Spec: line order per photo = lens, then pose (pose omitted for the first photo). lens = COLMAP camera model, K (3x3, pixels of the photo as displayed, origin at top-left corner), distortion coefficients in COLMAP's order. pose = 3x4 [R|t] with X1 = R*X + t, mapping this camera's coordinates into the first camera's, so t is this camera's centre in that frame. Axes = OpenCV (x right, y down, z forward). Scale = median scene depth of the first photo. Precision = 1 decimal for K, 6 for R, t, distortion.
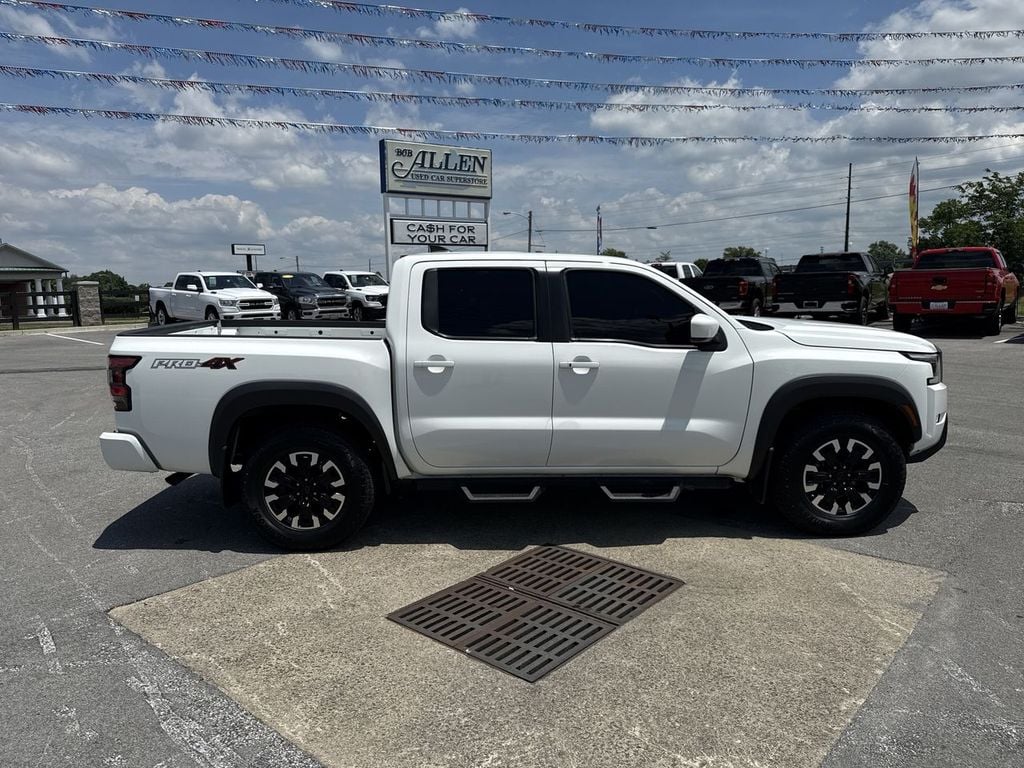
lens RADIAL K [[728.9, 0, 516.4], [0, 728.9, 394.4], [0, 0, 1]] dist [0.027584, -0.043474]
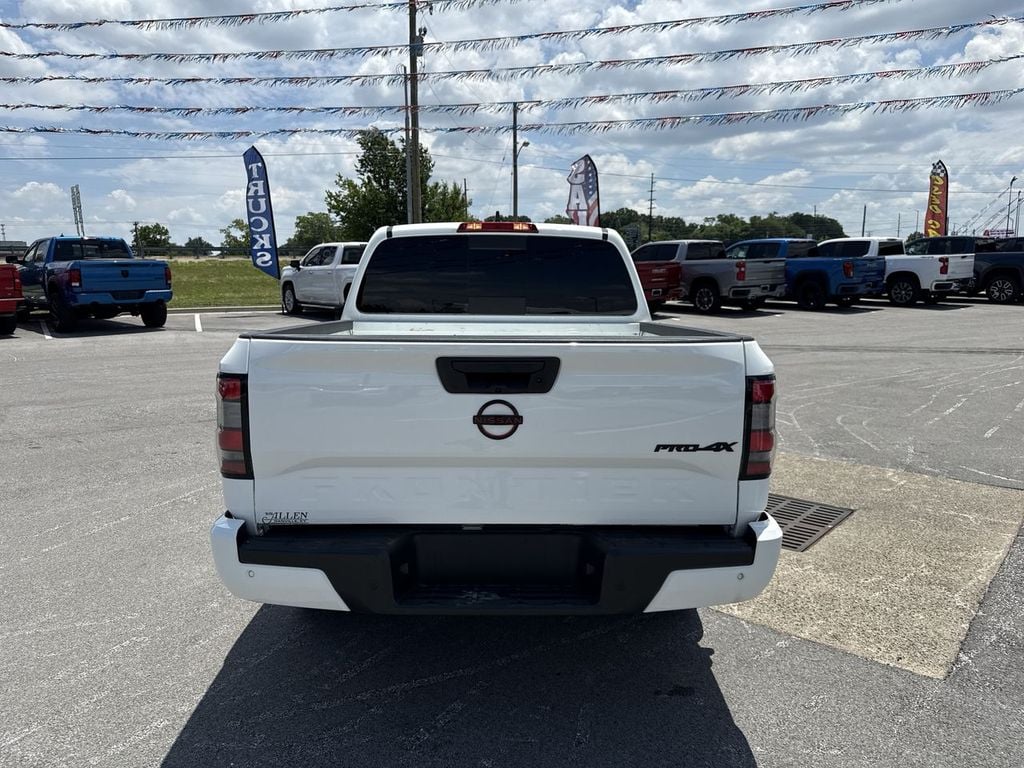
lens RADIAL K [[728.9, 0, 510.4], [0, 728.9, 387.7], [0, 0, 1]] dist [0.027584, -0.043474]
pose [[-0.010165, -0.134241, 0.990897, -1.045225], [0.147856, 0.979853, 0.134262, -0.140229], [-0.988957, 0.147875, 0.009888, 1.141867]]
